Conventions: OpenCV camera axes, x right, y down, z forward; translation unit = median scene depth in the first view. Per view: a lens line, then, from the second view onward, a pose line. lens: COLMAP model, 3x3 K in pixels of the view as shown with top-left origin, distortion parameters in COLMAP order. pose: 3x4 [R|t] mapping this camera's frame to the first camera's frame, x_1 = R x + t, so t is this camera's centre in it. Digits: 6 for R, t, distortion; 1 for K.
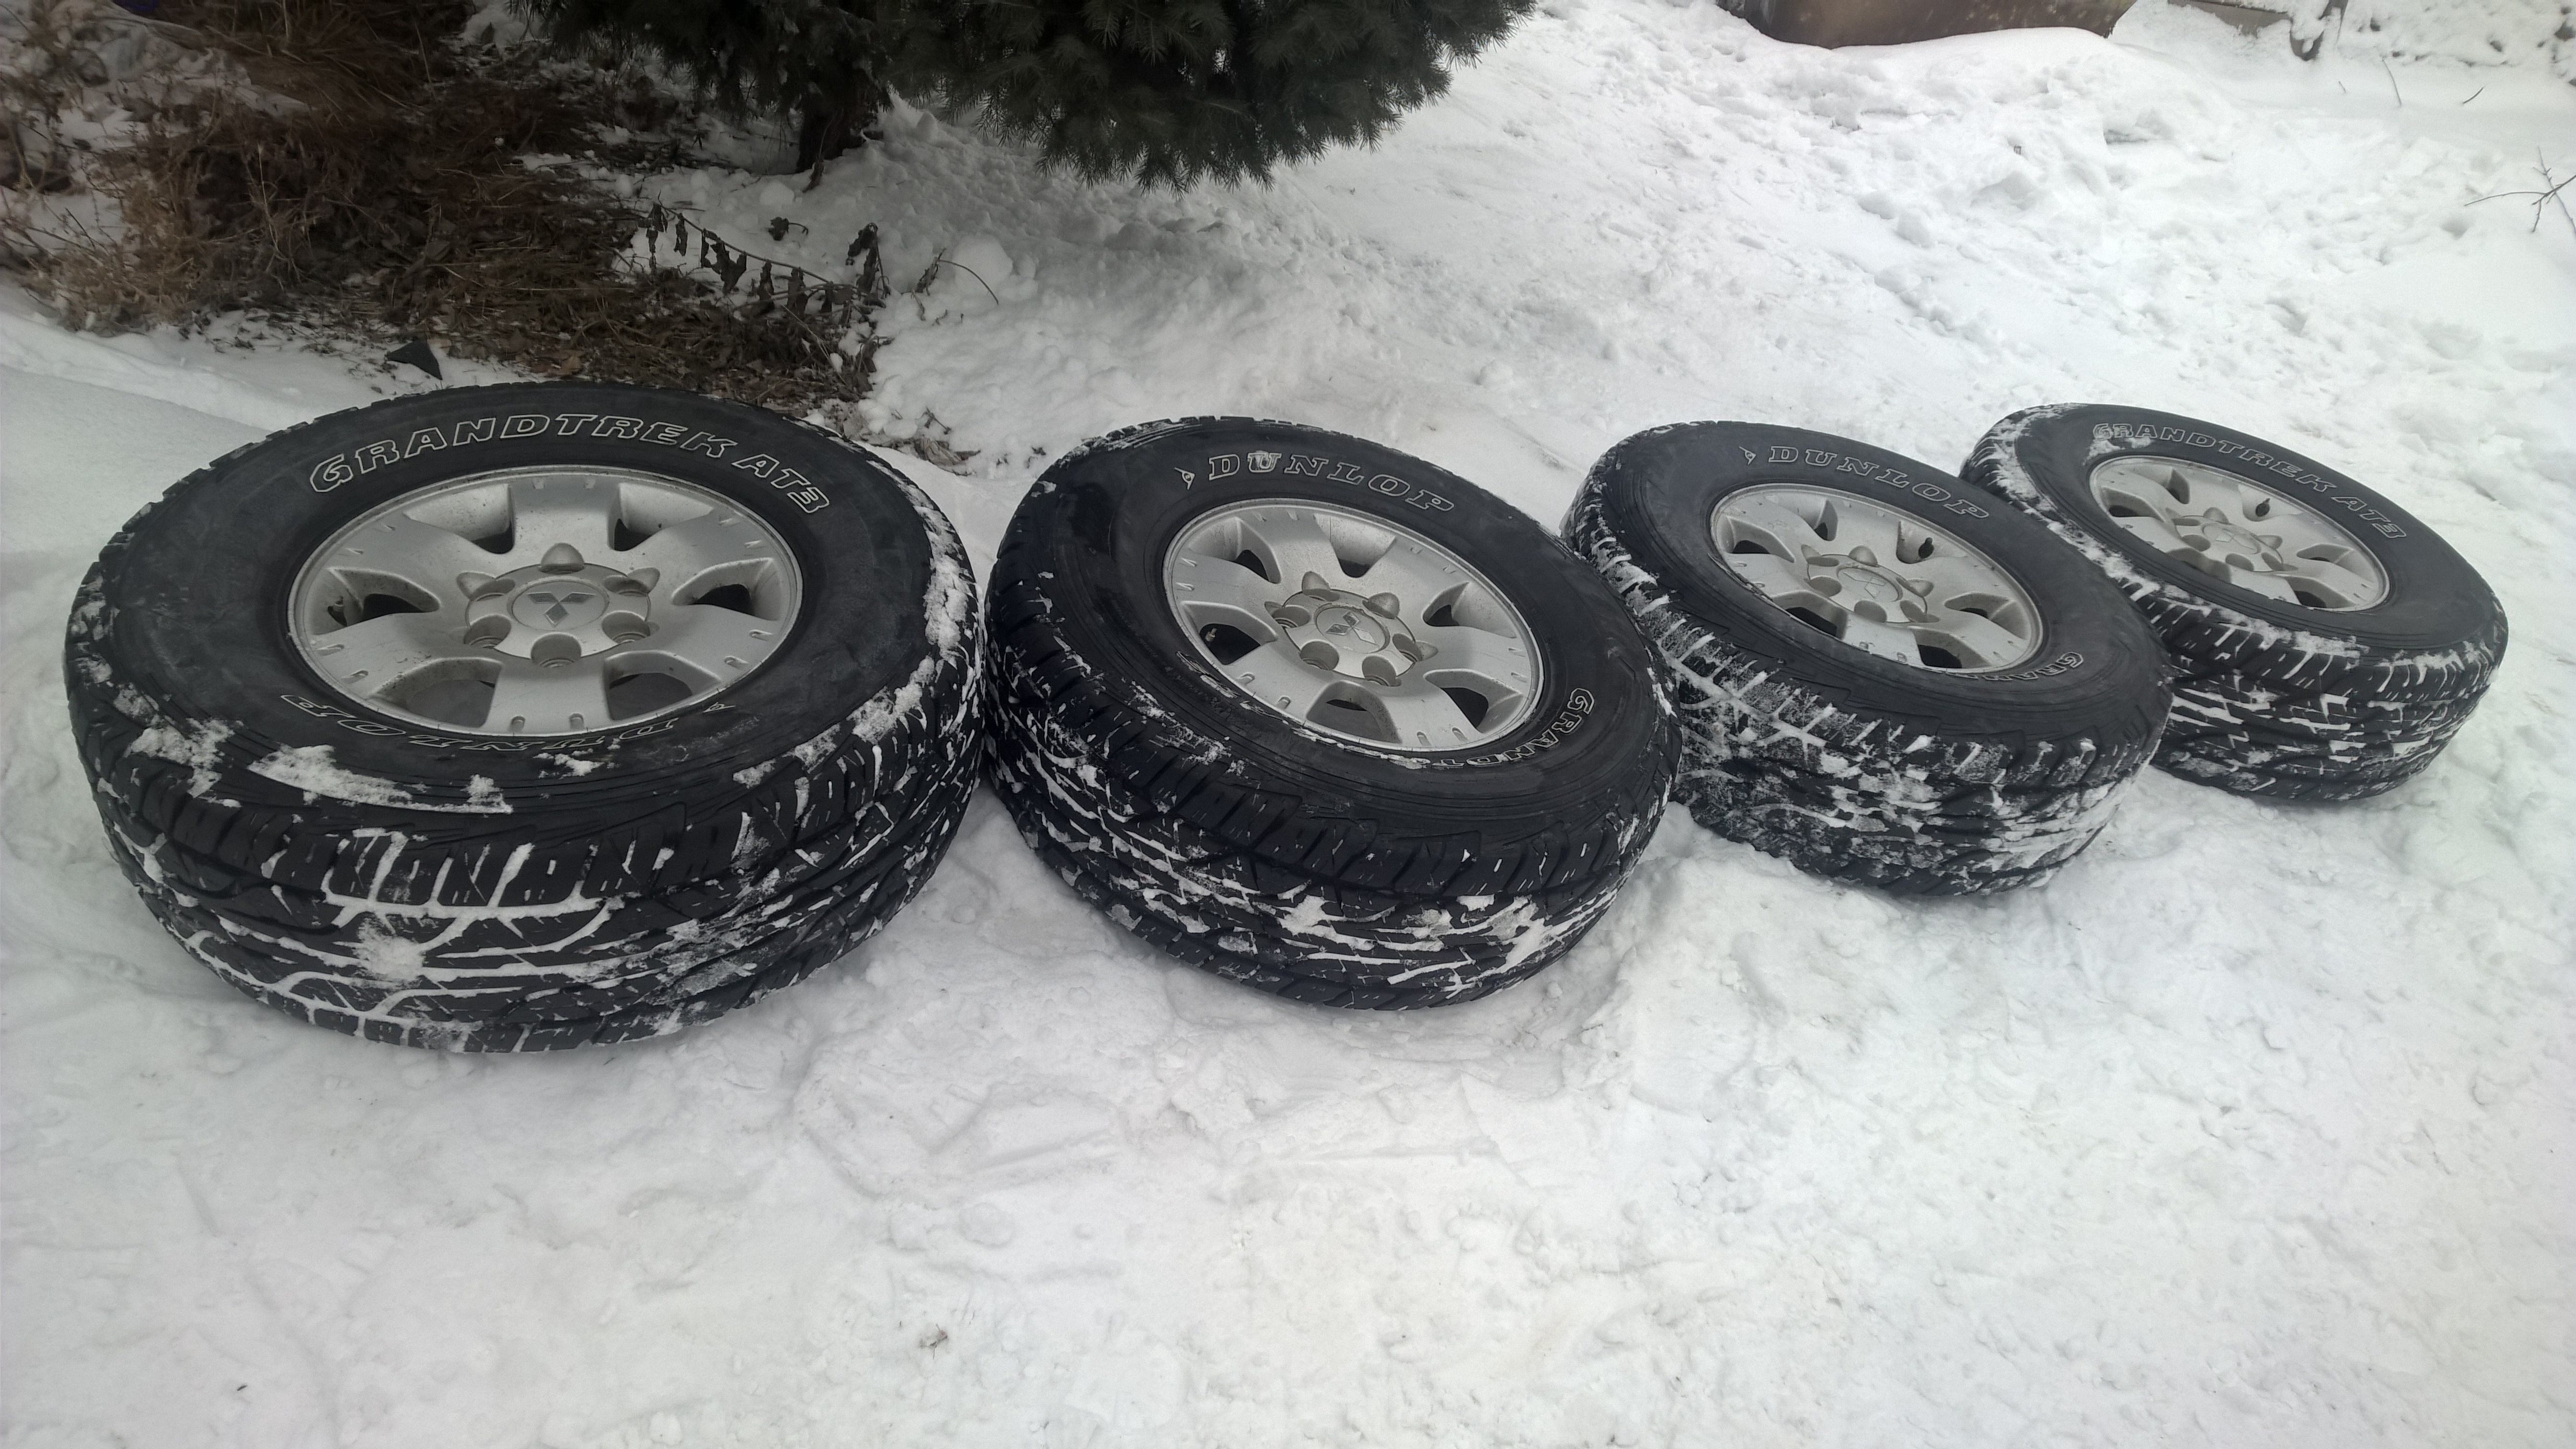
lens RADIAL K [[2119.1, 0, 1288.0], [0, 2119.1, 724.5], [0, 0, 1]] dist [0.105335, -0.102834]
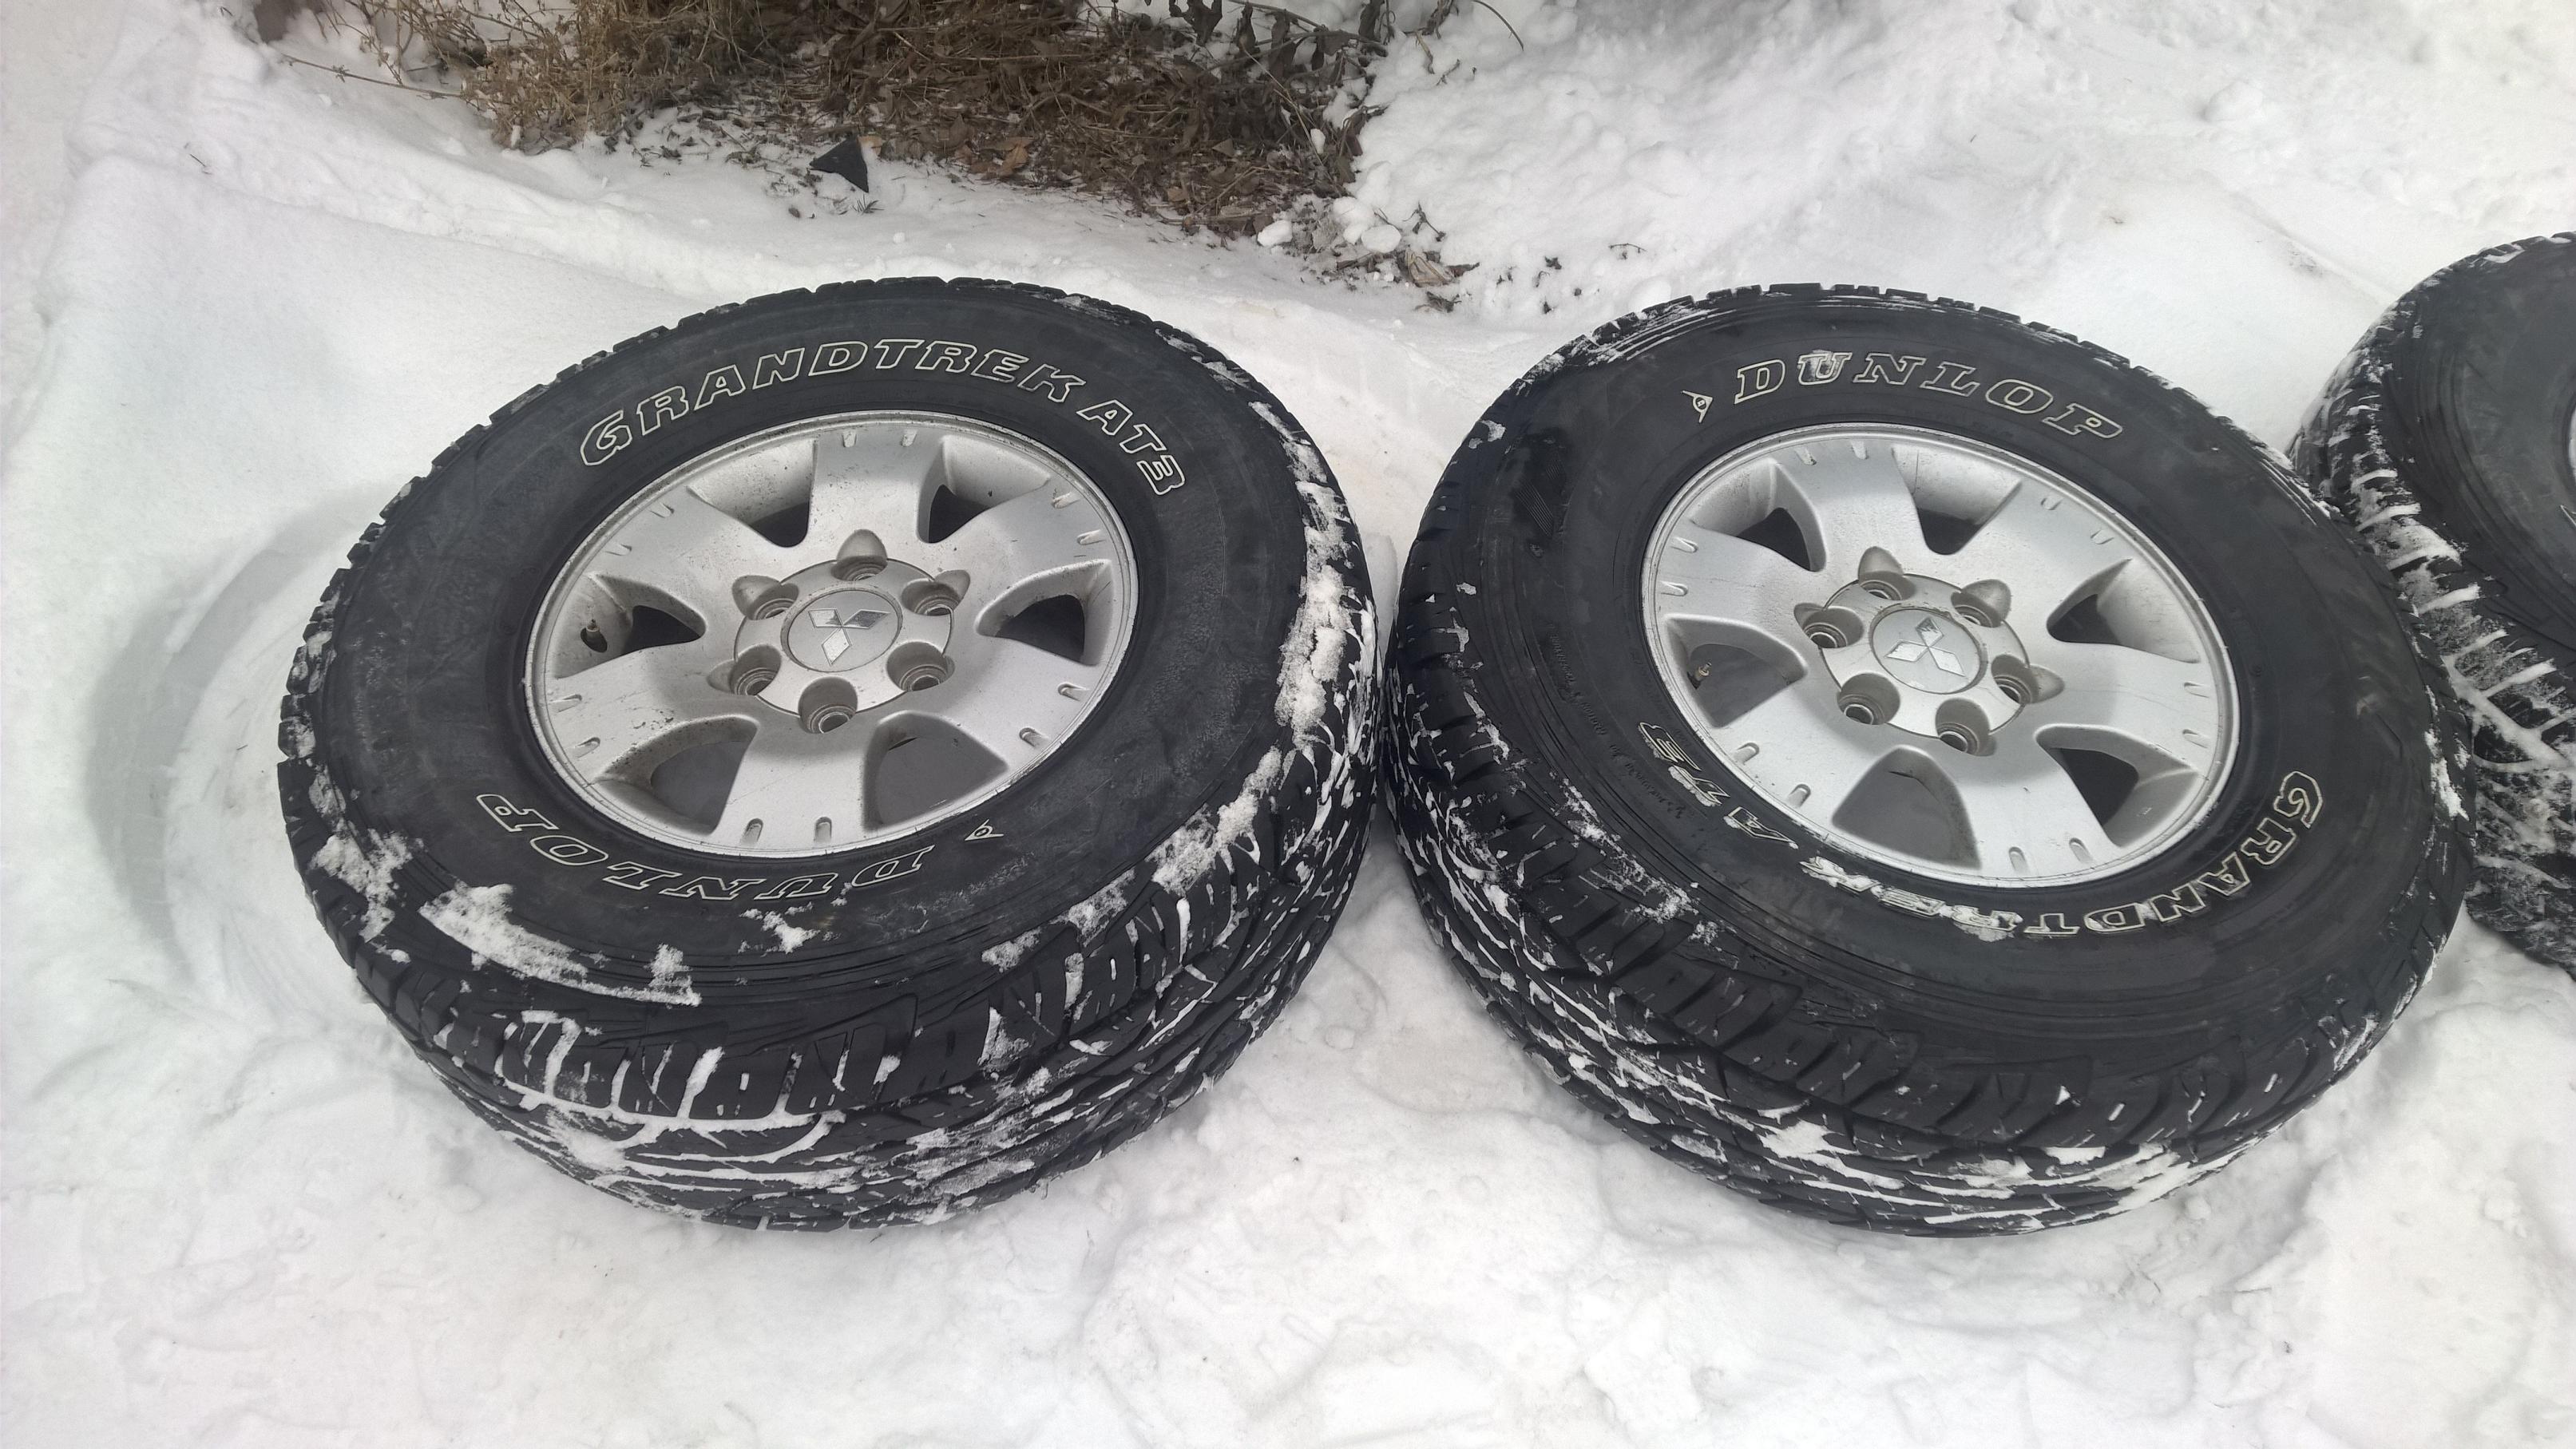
lens RADIAL K [[1852.1, 0, 1284.1], [0, 1852.1, 660.1], [0, 0, 1]] dist [0.113085, -0.102048]
pose [[0.940219, 0.087630, -0.329105, 0.036686], [-0.005293, 0.969974, 0.243149, -0.200040], [0.340530, -0.226871, 0.912452, 0.401902]]
